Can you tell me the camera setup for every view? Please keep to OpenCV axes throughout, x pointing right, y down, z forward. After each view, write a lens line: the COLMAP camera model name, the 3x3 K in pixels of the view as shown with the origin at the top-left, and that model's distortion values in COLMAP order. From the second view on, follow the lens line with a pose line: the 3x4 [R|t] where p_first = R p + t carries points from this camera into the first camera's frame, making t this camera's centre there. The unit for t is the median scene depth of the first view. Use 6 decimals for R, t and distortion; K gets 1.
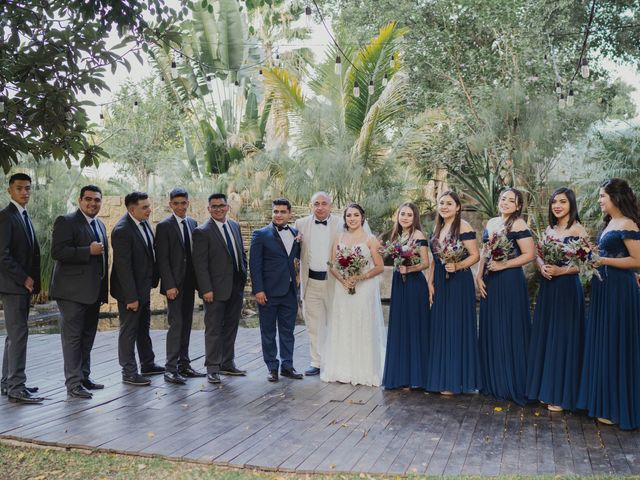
lens RADIAL K [[698.9, 0, 319.1], [0, 698.9, 235.7], [0, 0, 1]] dist [-0.132998, 0.209708]
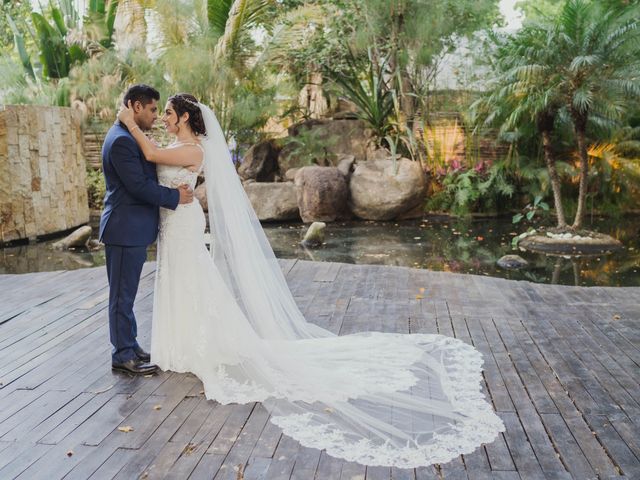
lens RADIAL K [[698.9, 0, 319.1], [0, 698.9, 235.7], [0, 0, 1]] dist [-0.132998, 0.209708]
pose [[0.982633, -0.036443, 0.181947, 0.007713], [0.013878, 0.992212, 0.123784, 0.001876], [-0.185041, -0.119109, 0.975486, 0.109092]]
